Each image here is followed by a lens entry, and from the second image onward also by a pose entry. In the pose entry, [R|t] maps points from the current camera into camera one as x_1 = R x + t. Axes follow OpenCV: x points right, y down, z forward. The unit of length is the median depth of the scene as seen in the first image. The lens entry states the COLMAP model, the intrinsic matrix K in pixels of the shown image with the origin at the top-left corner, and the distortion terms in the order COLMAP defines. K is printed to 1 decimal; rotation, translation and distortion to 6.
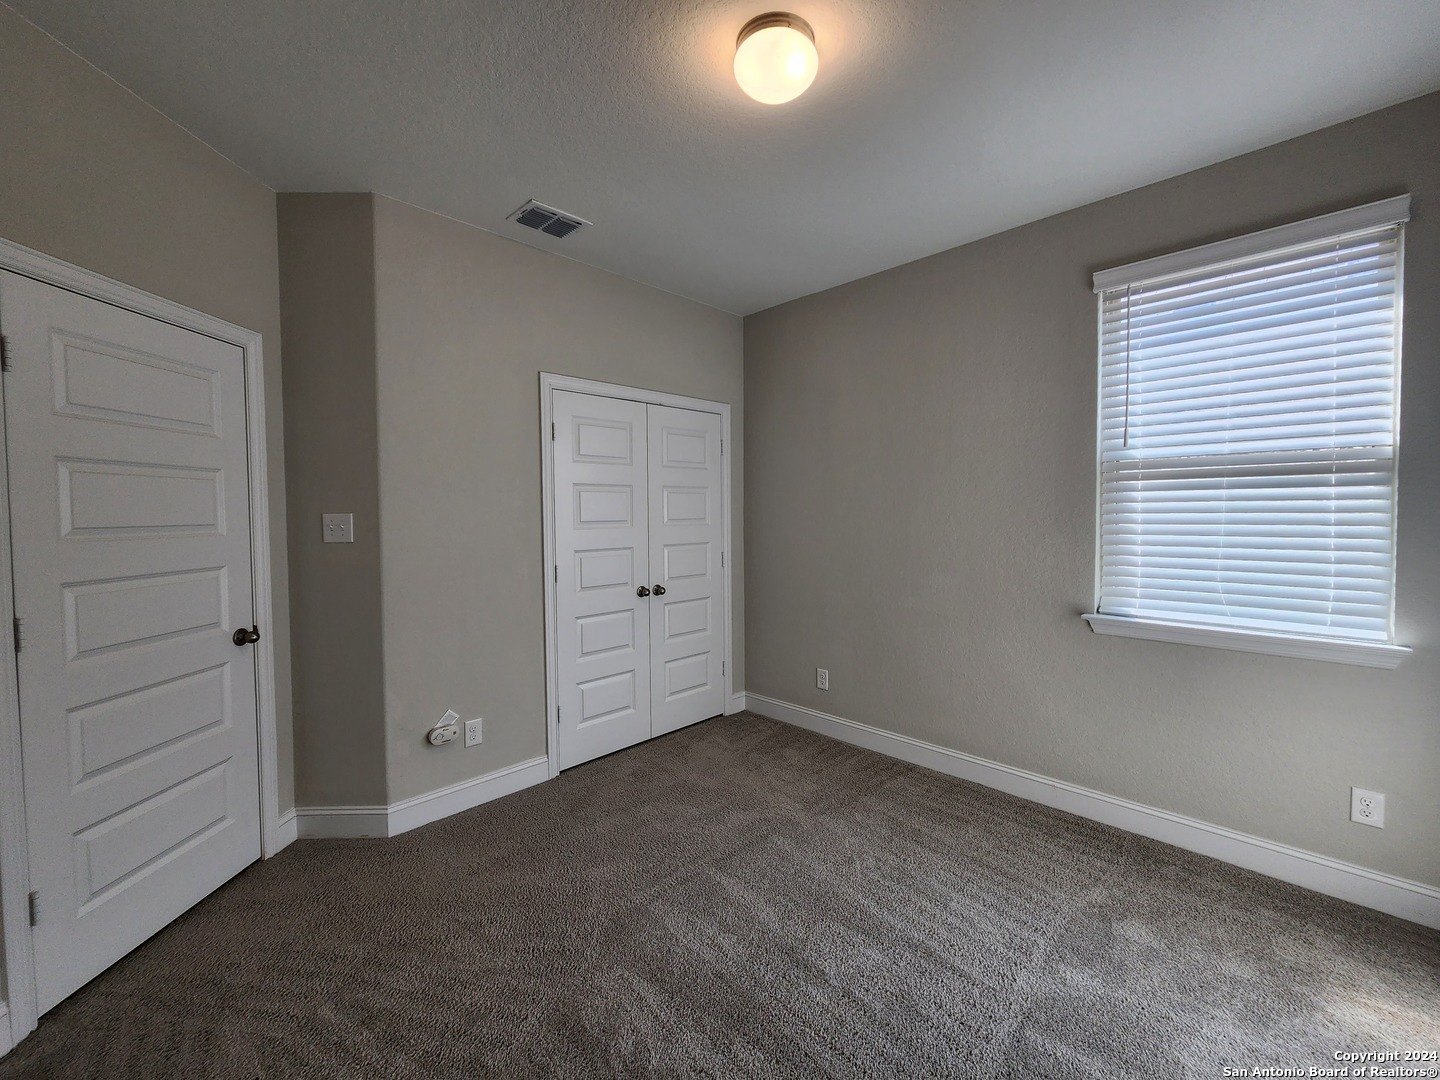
lens RADIAL K [[588.3, 0, 718.3], [0, 588.3, 532.7], [0, 0, 1]] dist [0.002951, -0.001951]
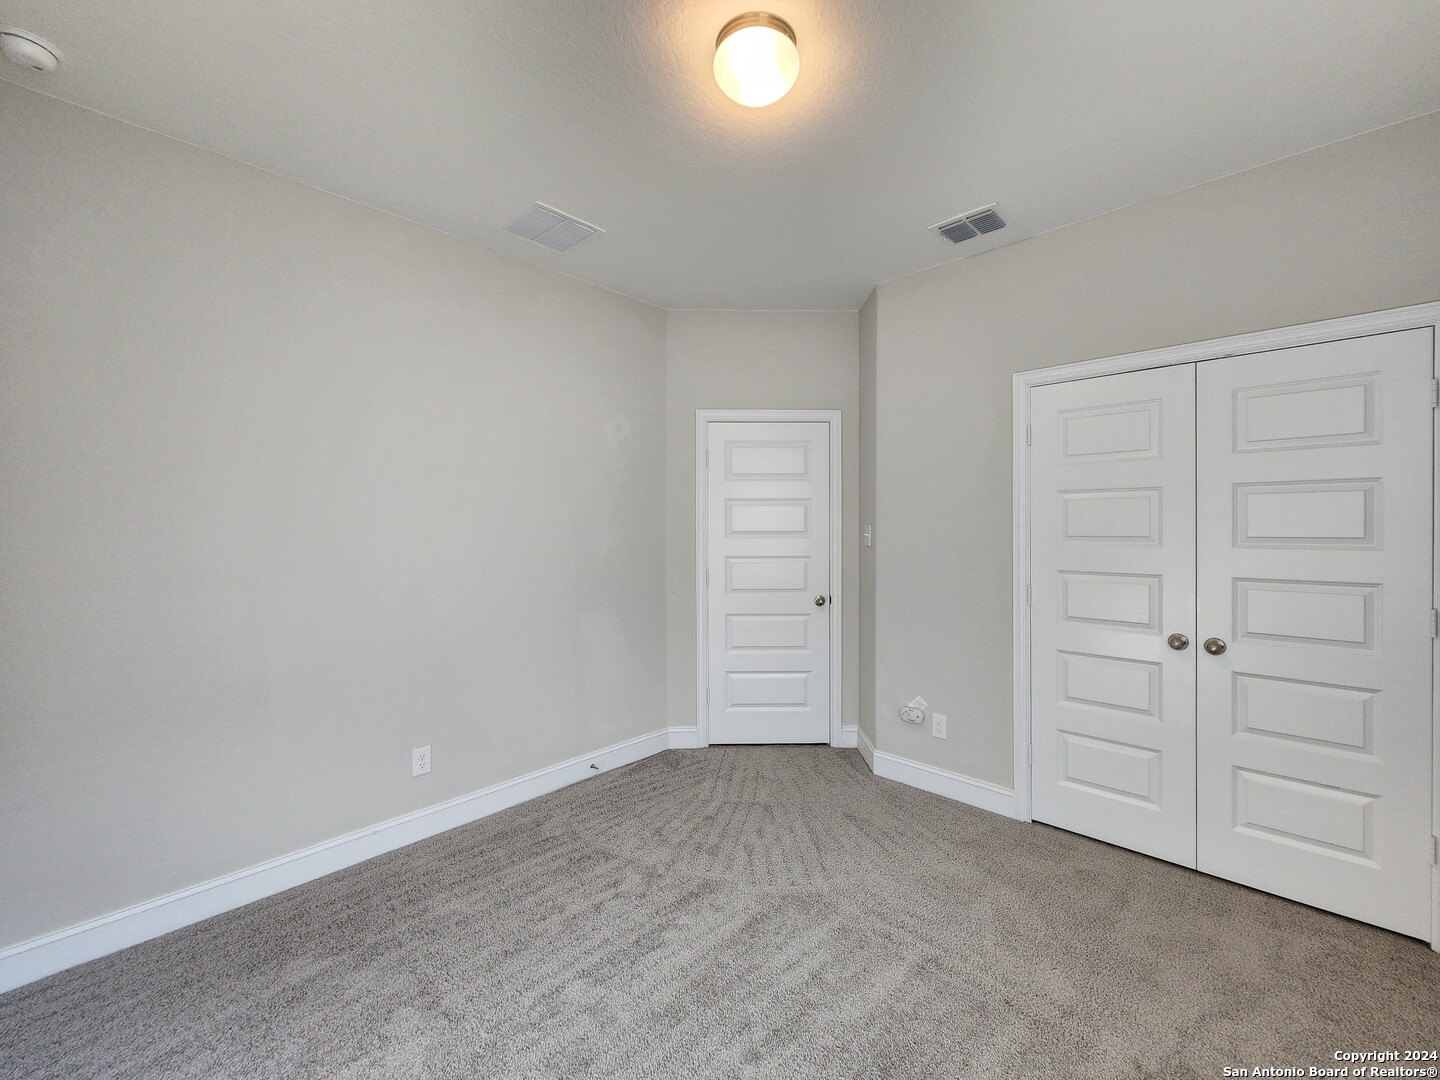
lens RADIAL K [[588.3, 0, 727.5], [0, 588.3, 534.4], [0, 0, 1]] dist [0.002951, -0.001951]
pose [[0.033351, 0.020841, -0.999226, 0.745351], [-0.033627, 0.999240, 0.019719, -0.028098], [0.998878, 0.032943, 0.034026, 0.637042]]
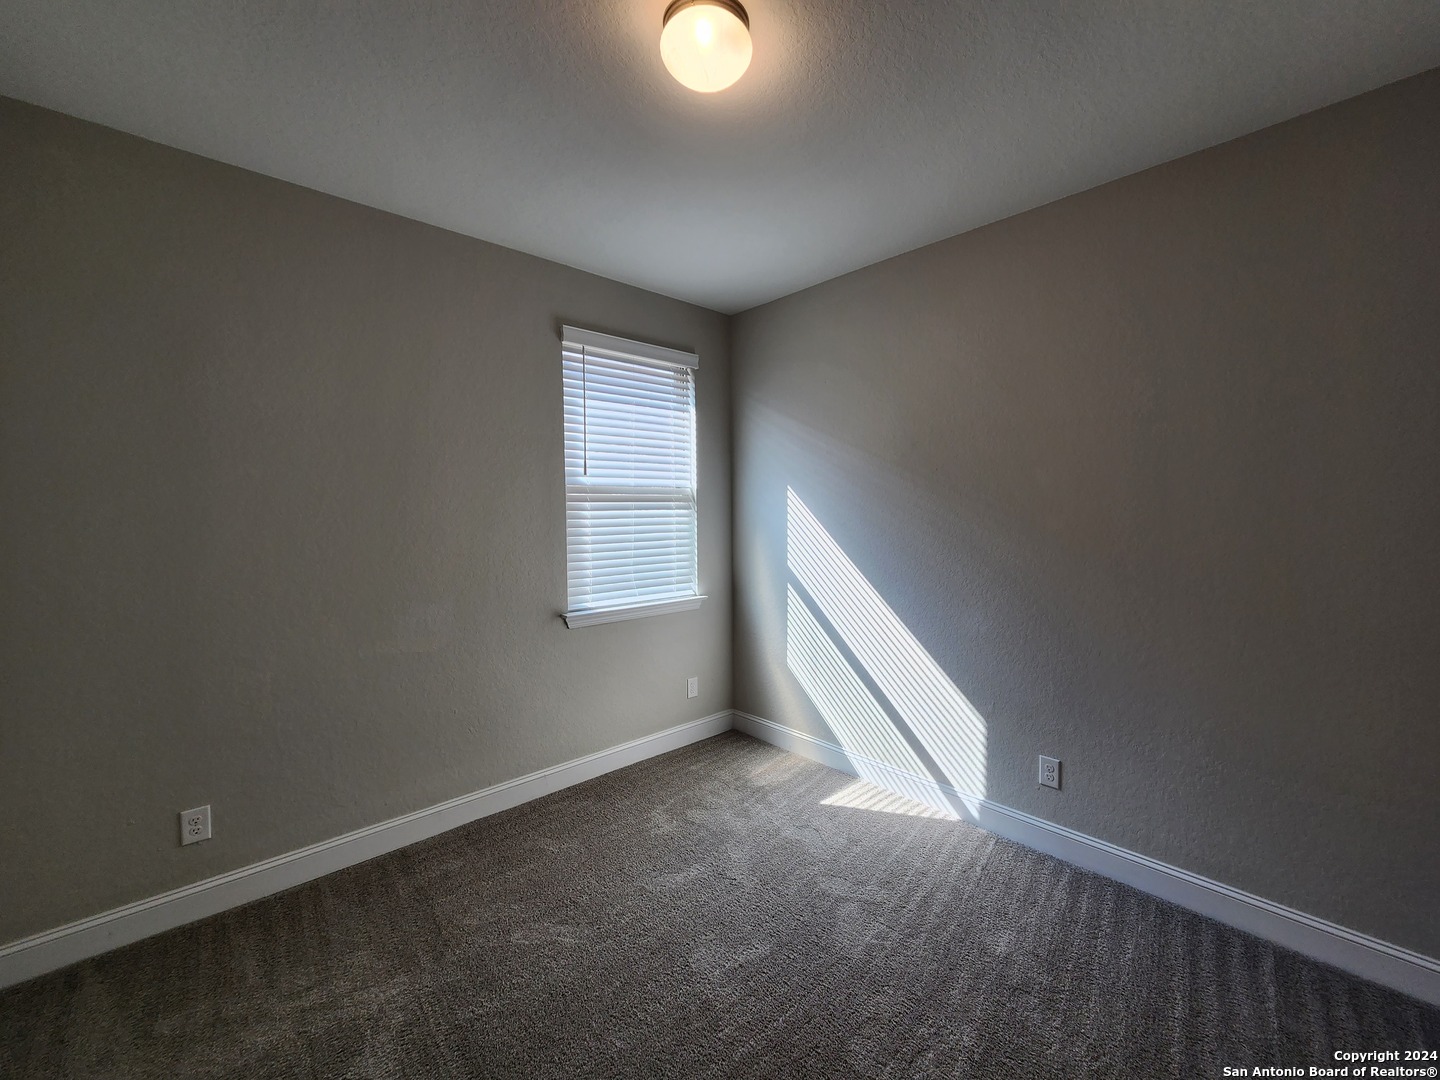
lens RADIAL K [[588.3, 0, 724.1], [0, 588.3, 543.5], [0, 0, 1]] dist [0.002951, -0.001951]
pose [[0.035538, -0.044360, 0.998383, -0.686465], [0.052710, 0.997707, 0.042454, -0.047011], [-0.997977, 0.051116, 0.037795, 0.823951]]
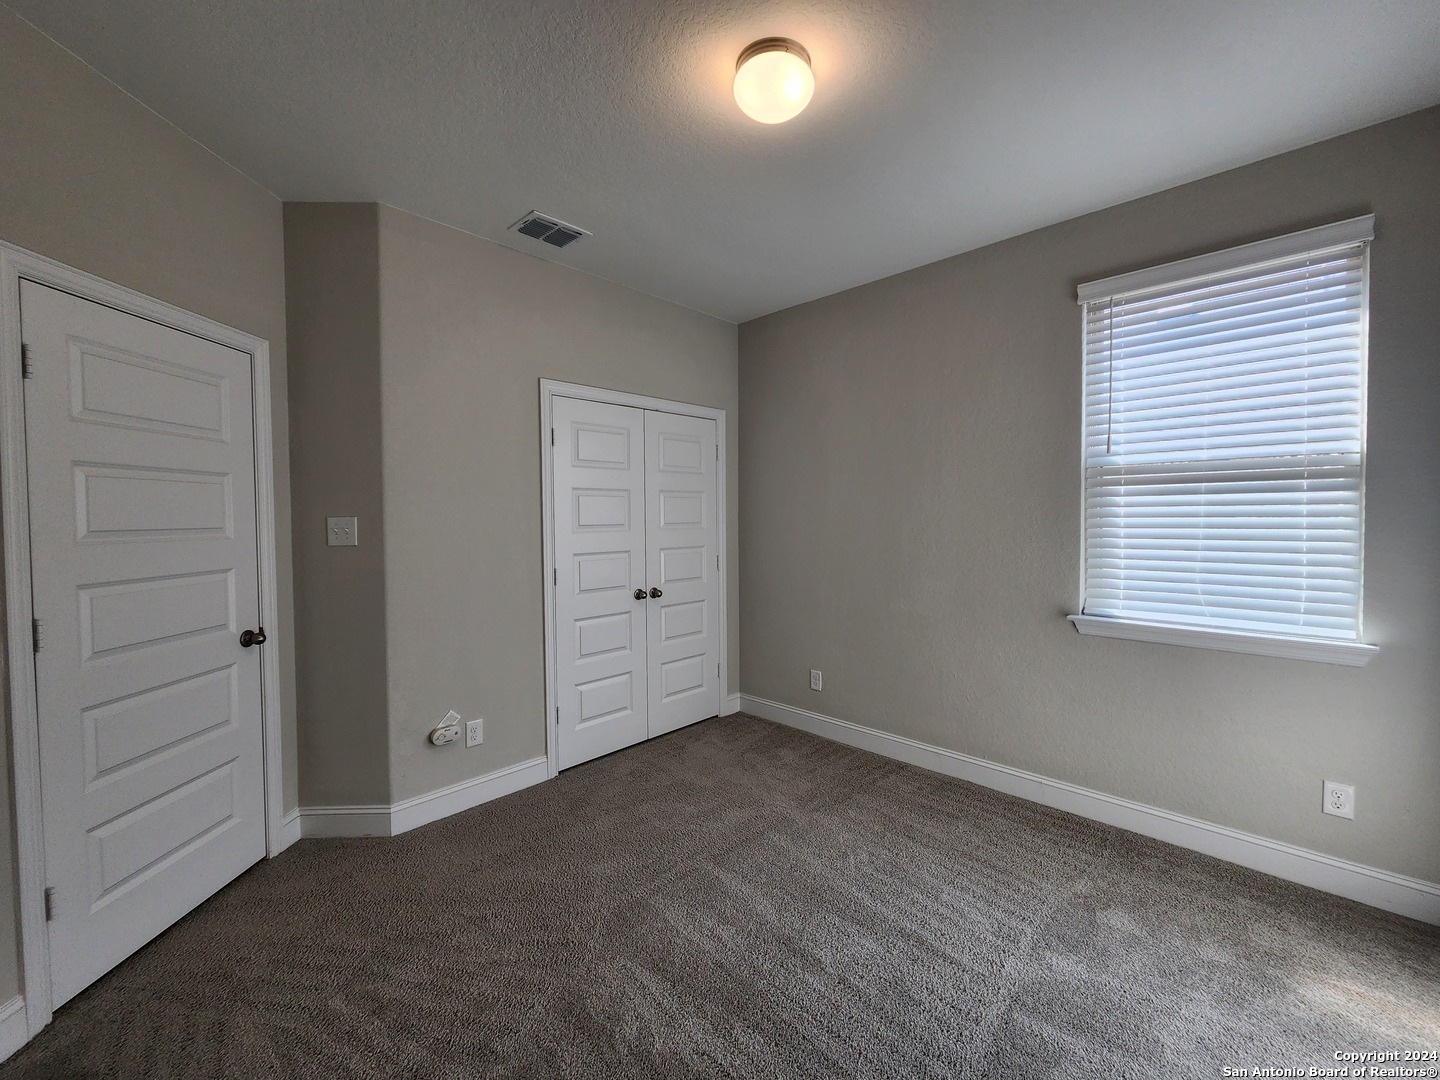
lens RADIAL K [[588.3, 0, 720.2], [0, 588.3, 534.2], [0, 0, 1]] dist [0.002951, -0.001951]
pose [[0.999849, 0.000086, 0.017375, -0.011134], [-0.000008, 0.999990, -0.004476, 0.001343], [-0.017375, 0.004475, 0.999839, -0.026990]]
